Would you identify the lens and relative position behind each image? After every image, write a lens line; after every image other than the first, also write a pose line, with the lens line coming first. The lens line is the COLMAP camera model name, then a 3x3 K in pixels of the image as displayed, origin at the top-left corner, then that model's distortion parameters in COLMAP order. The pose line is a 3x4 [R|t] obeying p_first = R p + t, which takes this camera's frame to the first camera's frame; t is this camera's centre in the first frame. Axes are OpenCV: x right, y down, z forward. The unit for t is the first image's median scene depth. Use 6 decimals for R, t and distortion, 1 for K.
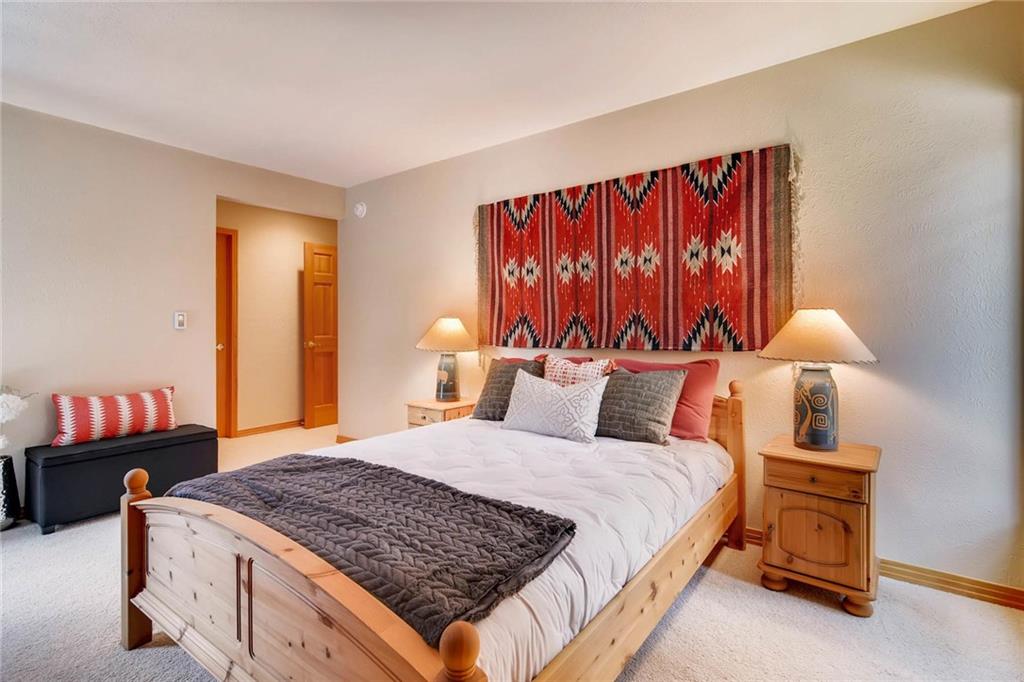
lens RADIAL K [[499.3, 0, 518.2], [0, 499.3, 321.8], [0, 0, 1]] dist [0.004071, -0.001626]
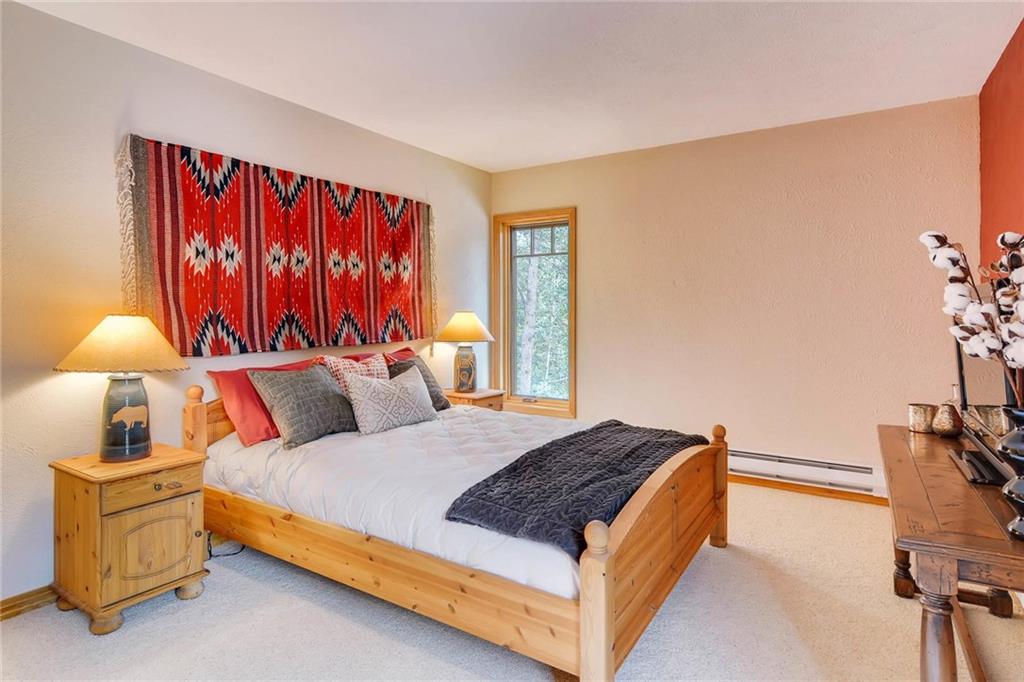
lens RADIAL K [[499.3, 0, 509.8], [0, 499.3, 338.5], [0, 0, 1]] dist [0.004071, -0.001626]
pose [[-0.017672, -0.028579, 0.999435, -0.793175], [0.025113, 0.999263, 0.029018, 0.016473], [-0.999528, 0.025611, -0.016941, 0.607350]]
